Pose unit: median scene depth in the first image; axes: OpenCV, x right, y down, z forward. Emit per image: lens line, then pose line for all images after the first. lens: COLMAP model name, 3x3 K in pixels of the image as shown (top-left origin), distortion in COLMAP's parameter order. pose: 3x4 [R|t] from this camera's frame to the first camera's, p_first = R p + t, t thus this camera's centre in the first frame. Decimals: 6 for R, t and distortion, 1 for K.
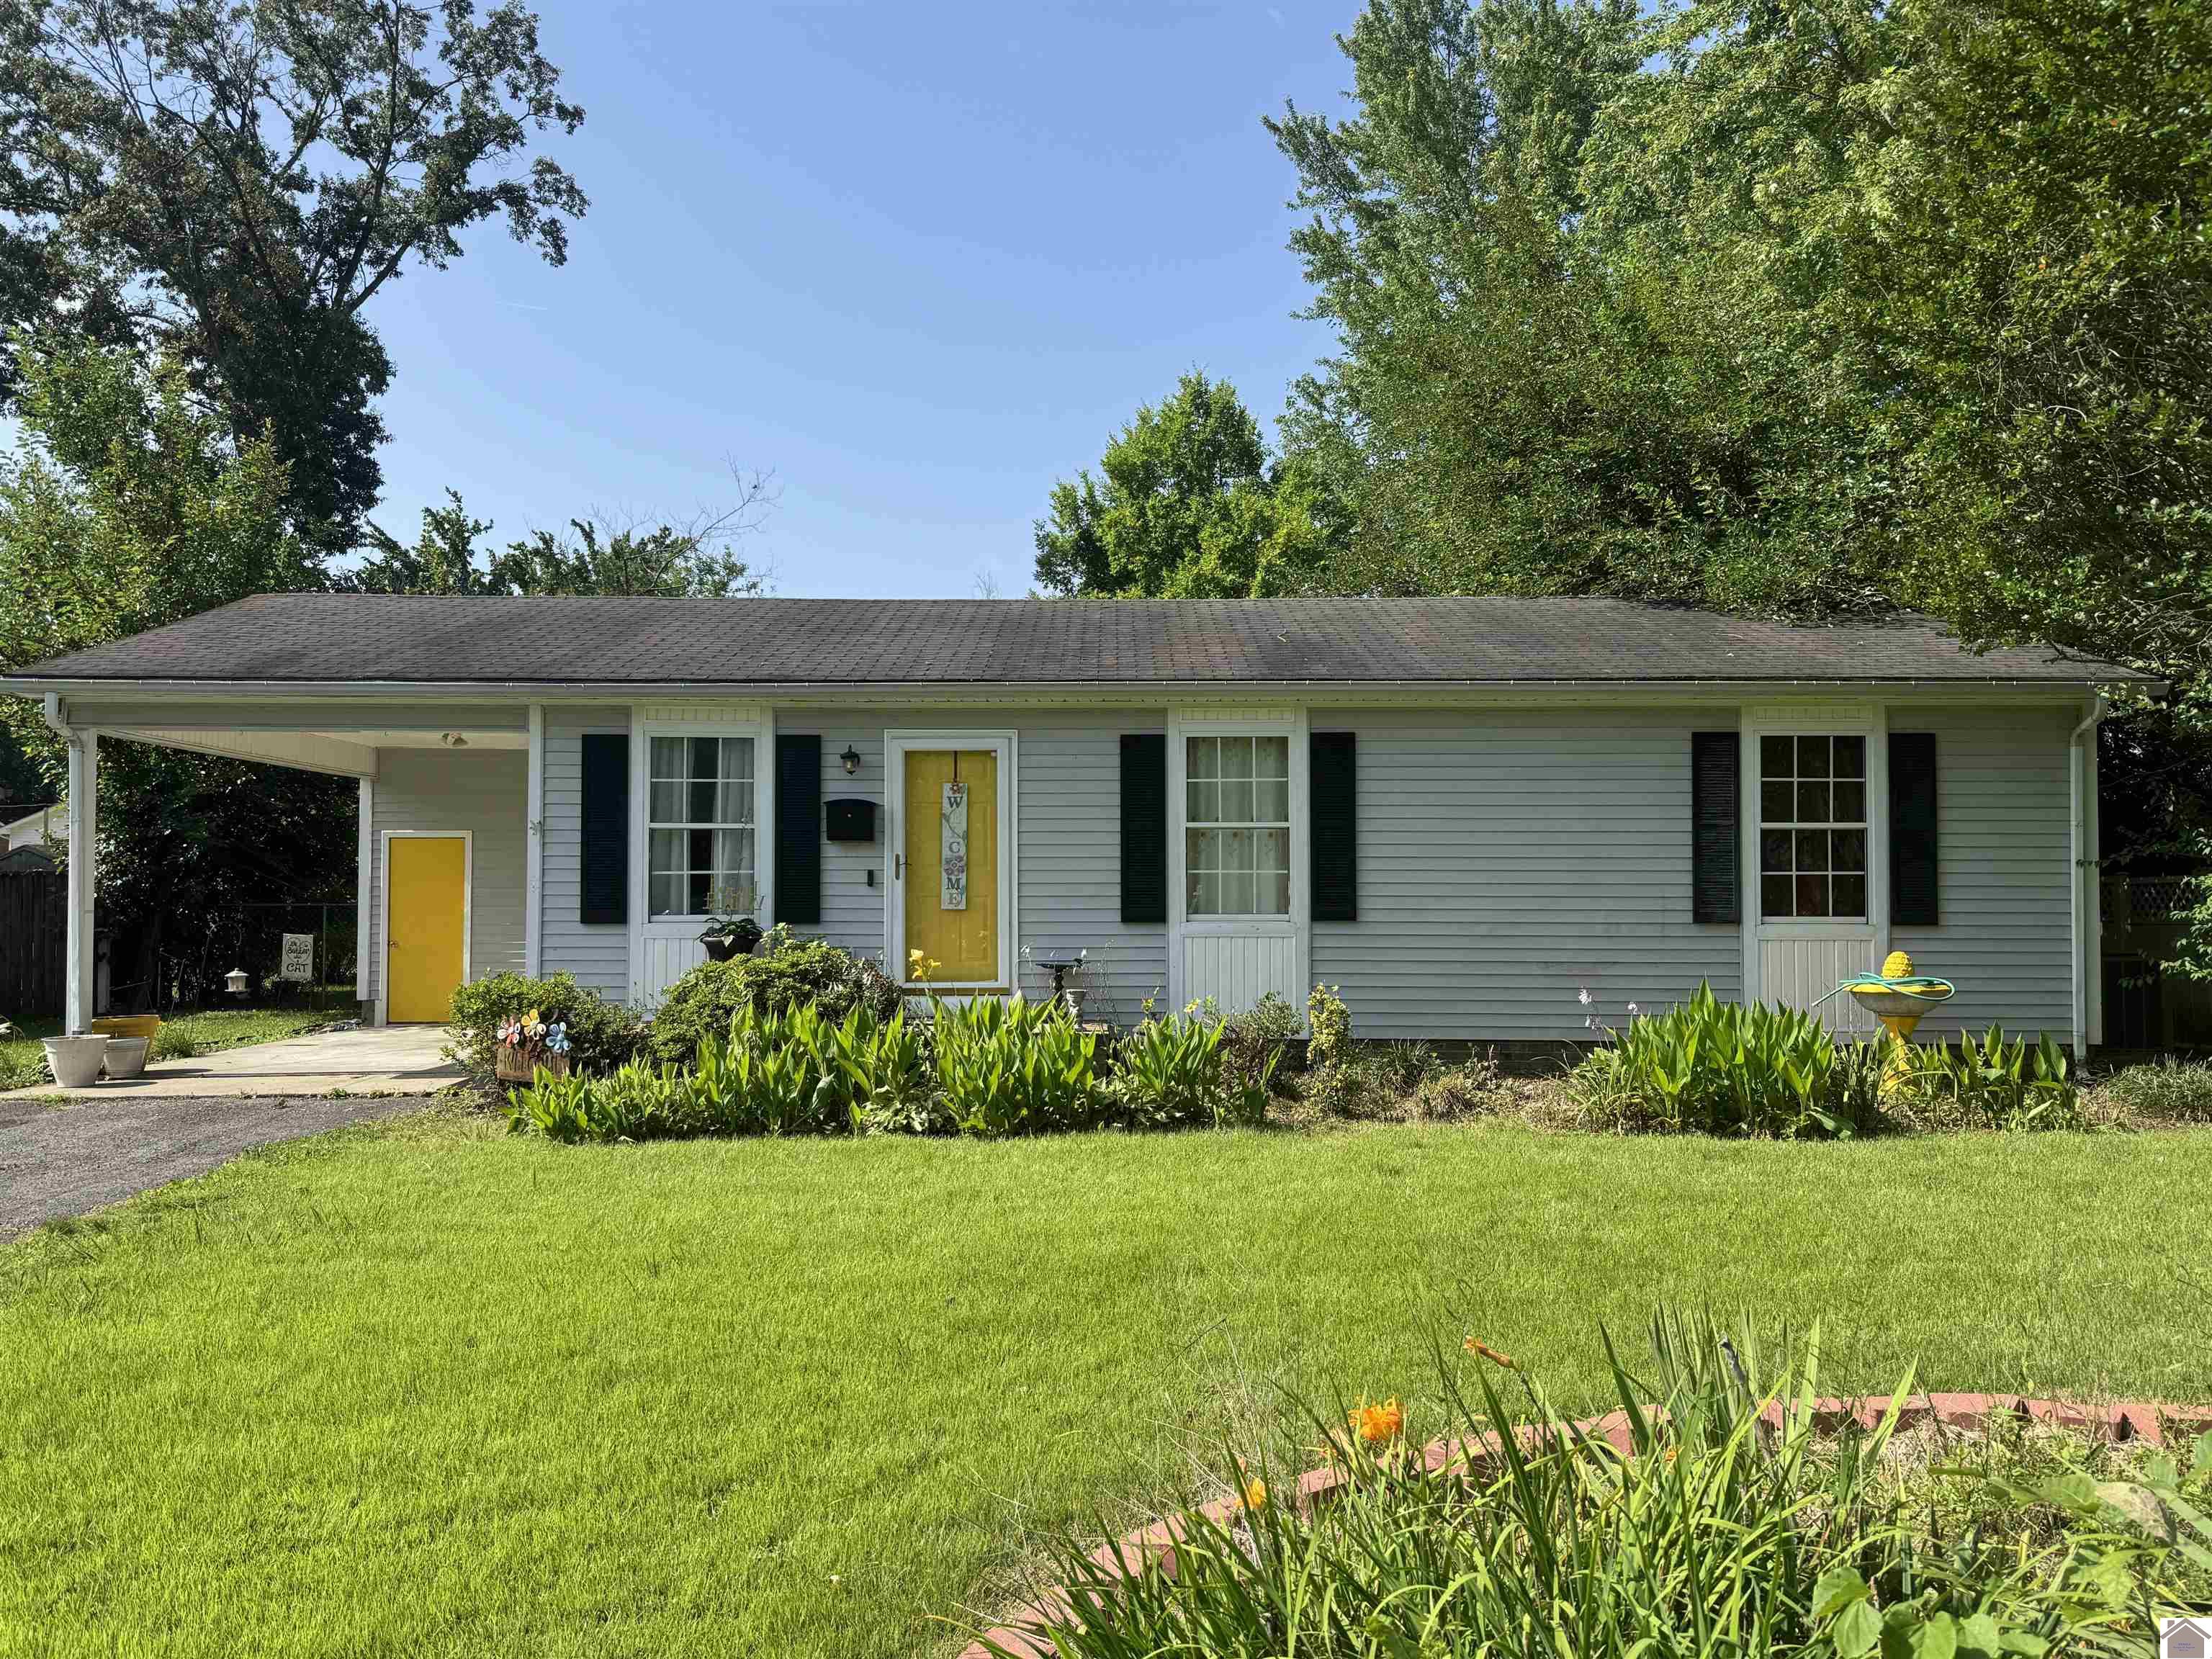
lens RADIAL K [[1750.0, 0, 1101.9], [0, 1750.0, 835.2], [0, 0, 1]] dist [0.104215, -0.160321]
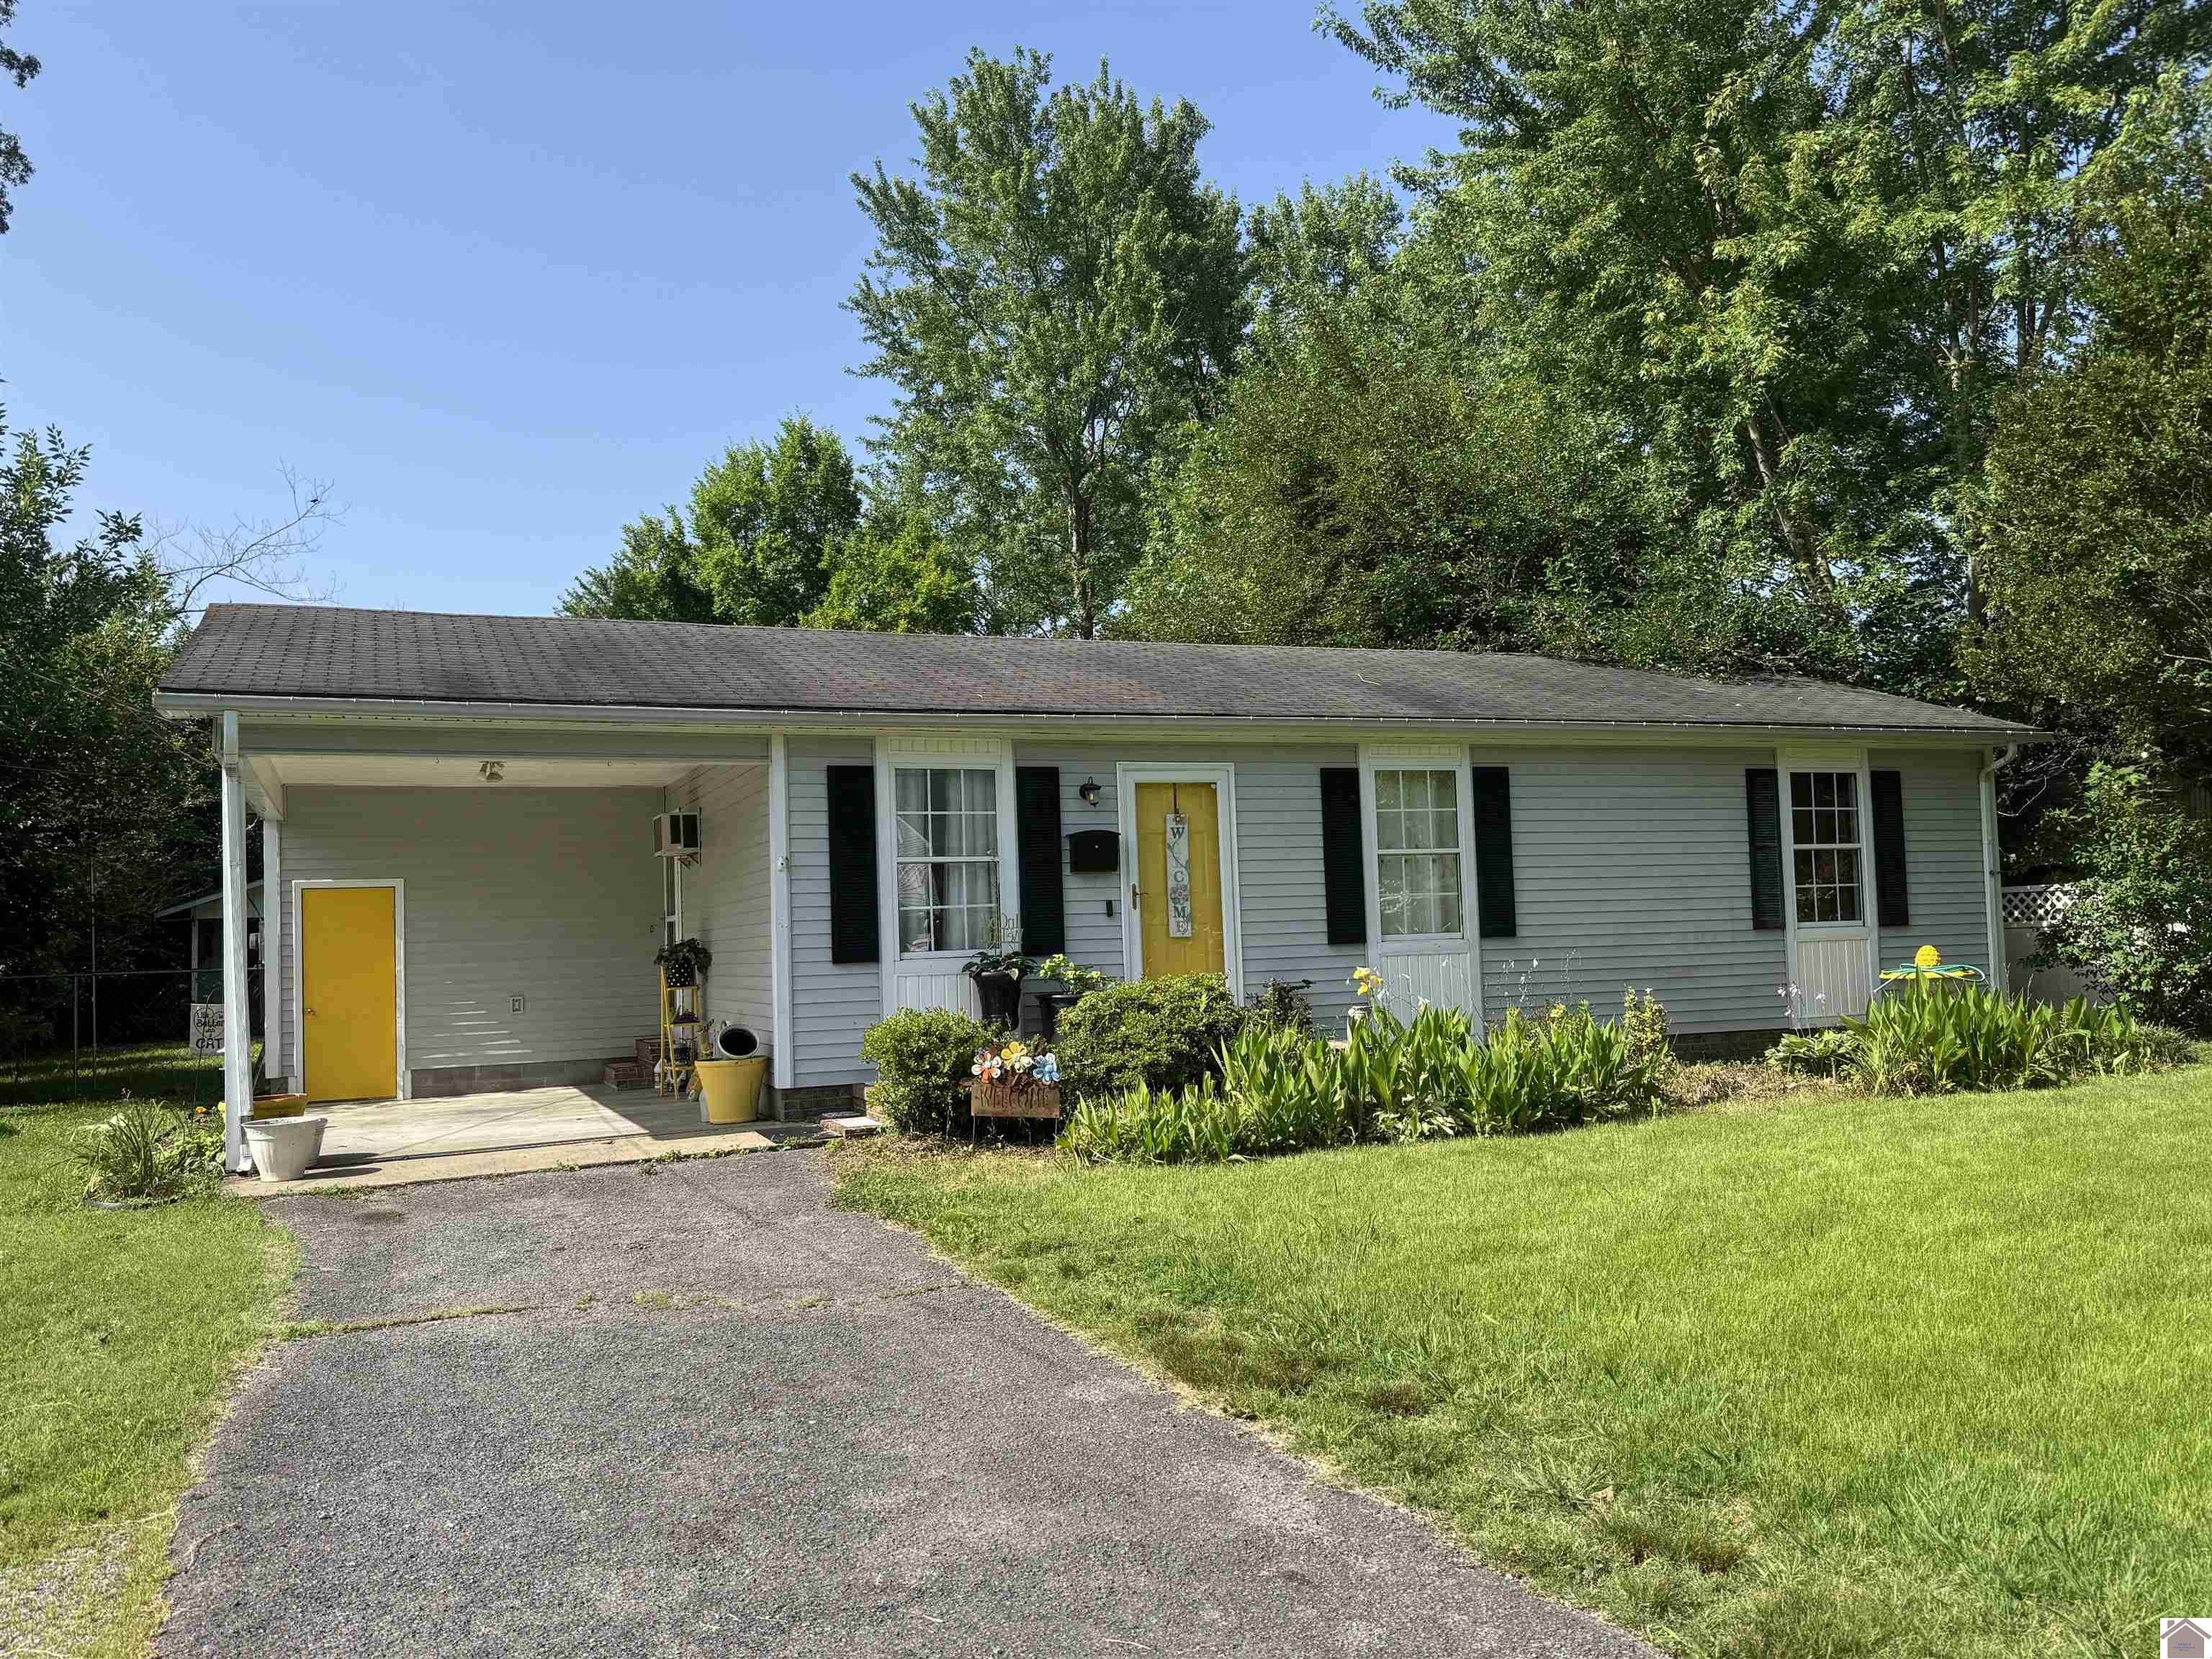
lens RADIAL K [[1750.0, 0, 1101.9], [0, 1750.0, 835.2], [0, 0, 1]] dist [0.104215, -0.160321]
pose [[0.922083, -0.008552, 0.386897, -0.524952], [0.020524, 0.999429, -0.026824, 0.009256], [-0.386447, 0.032674, 0.921733, 0.070586]]
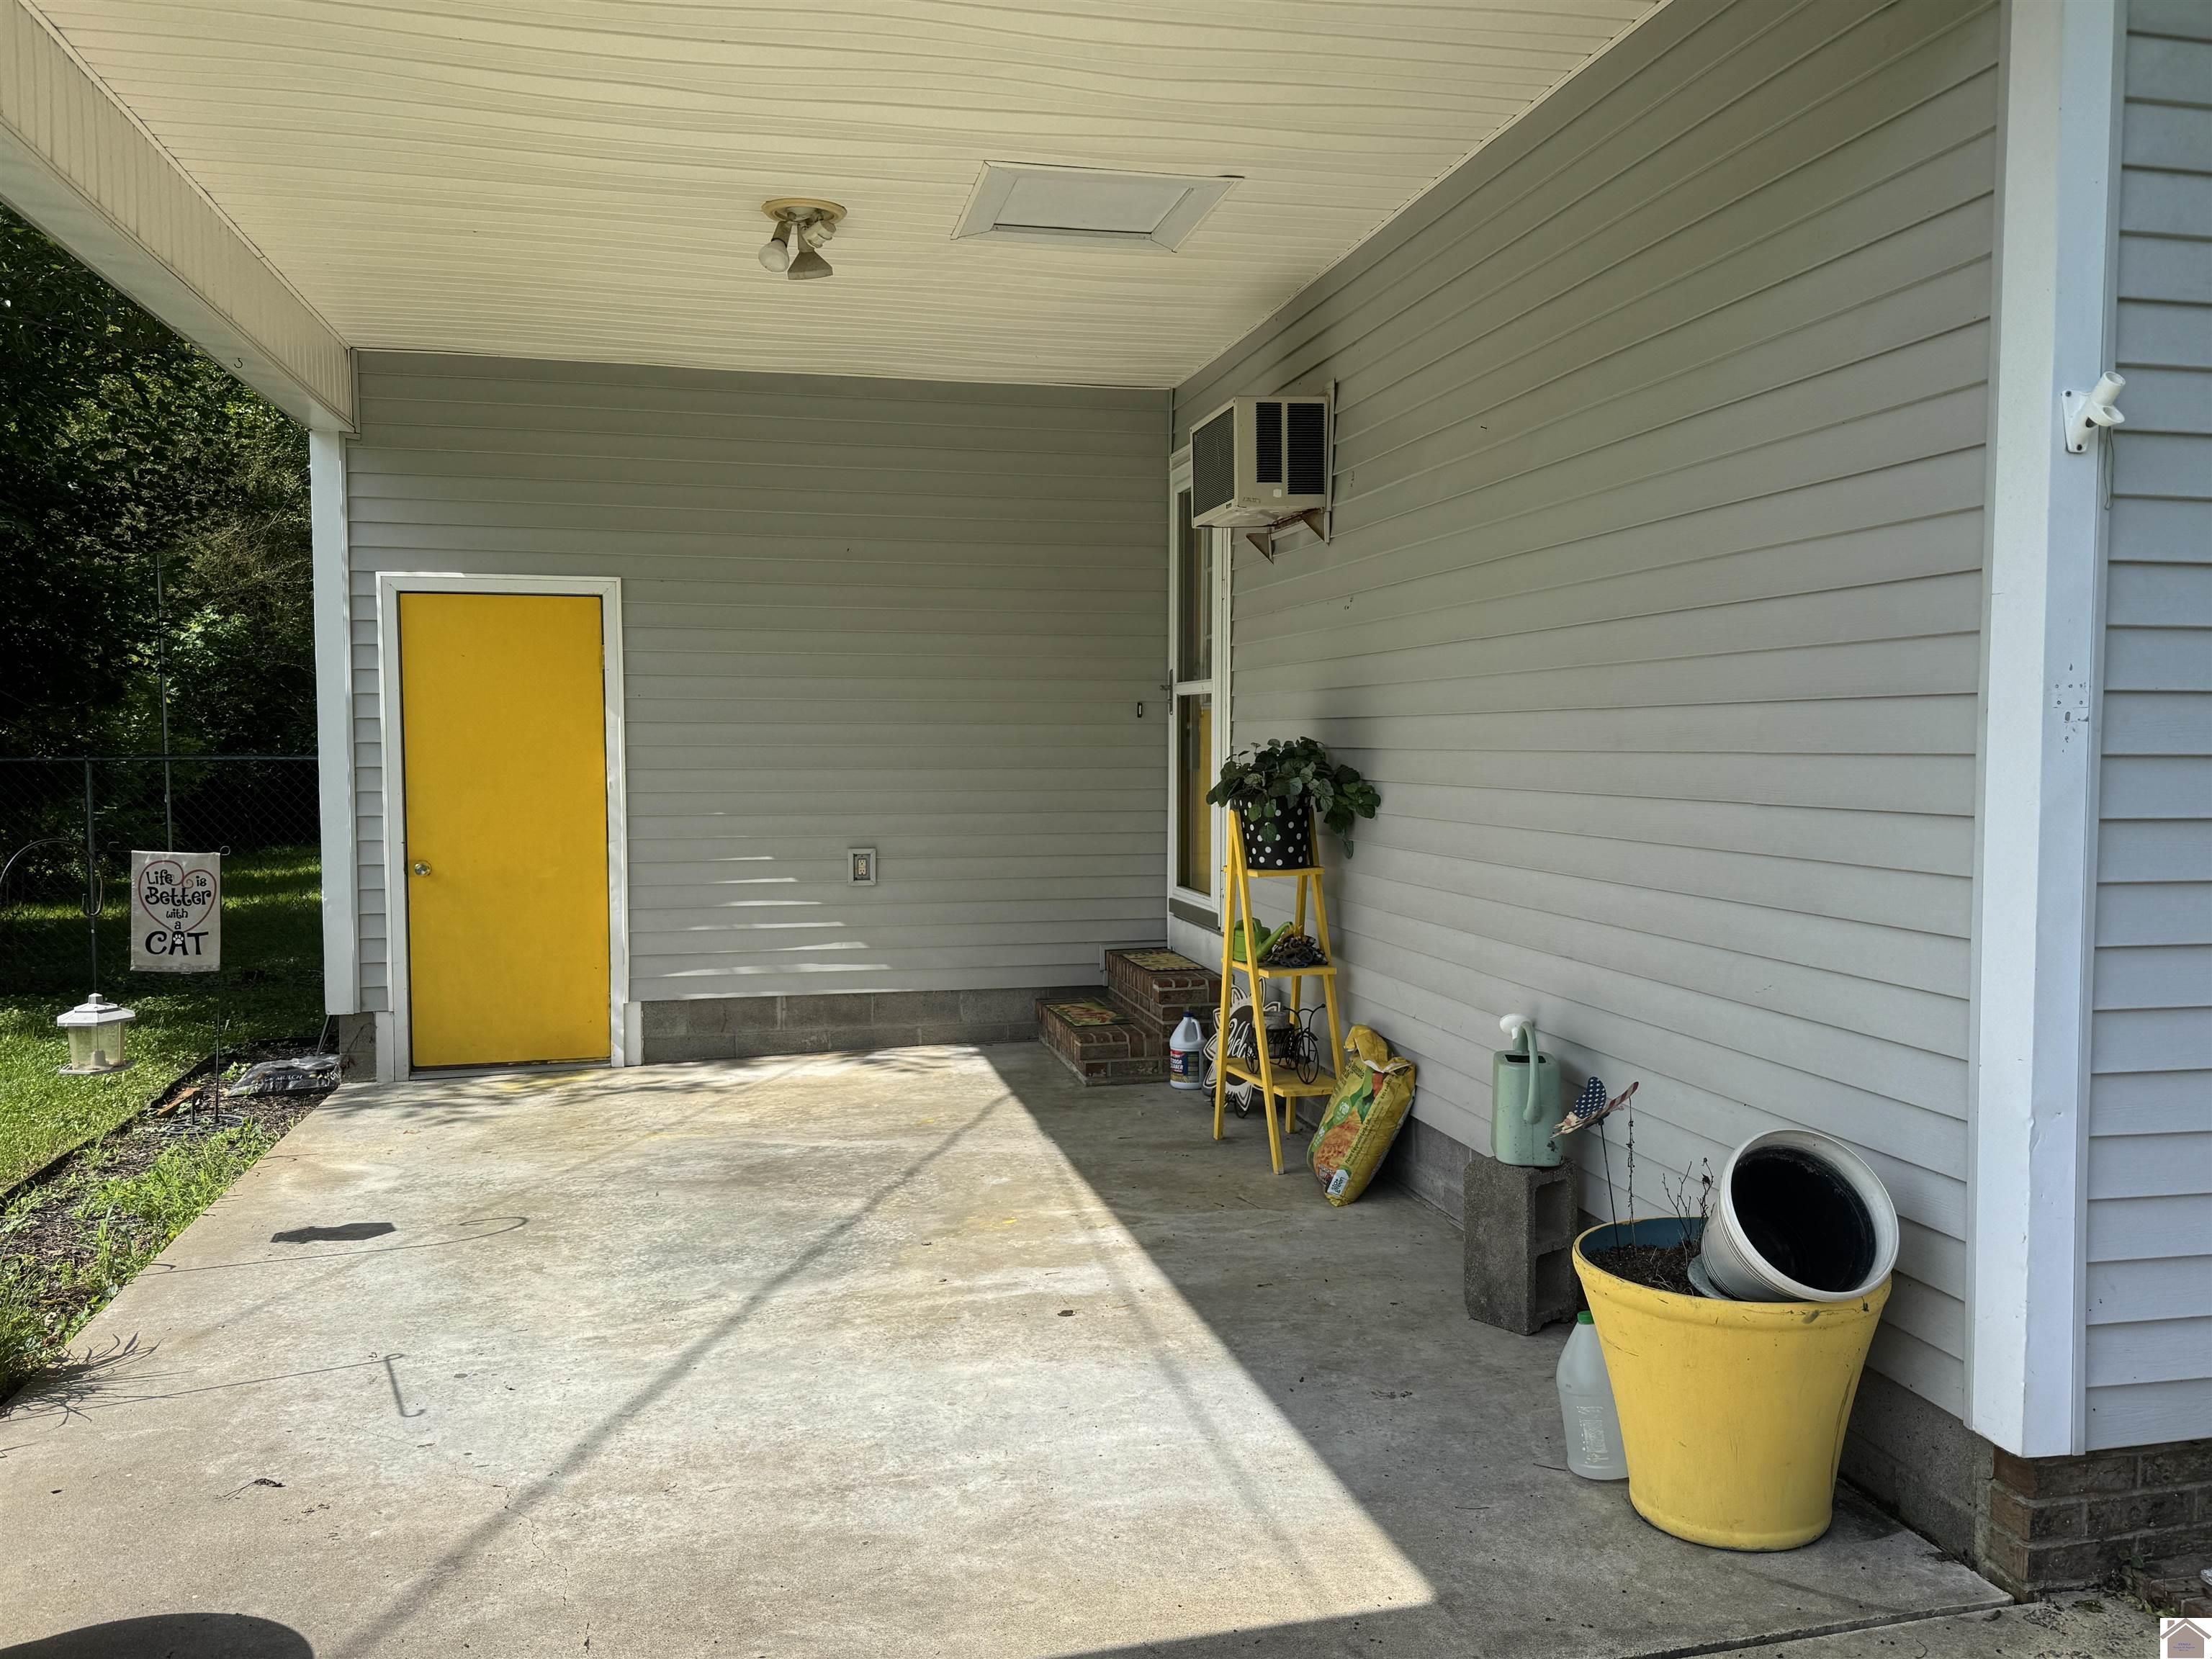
lens RADIAL K [[1750.0, 0, 1101.9], [0, 1750.0, 835.2], [0, 0, 1]] dist [0.104215, -0.160321]
pose [[0.974911, -0.015567, 0.222049, -0.473325], [-0.005408, 0.995601, 0.093540, 0.023963], [-0.222528, -0.092394, 0.970538, 0.823037]]
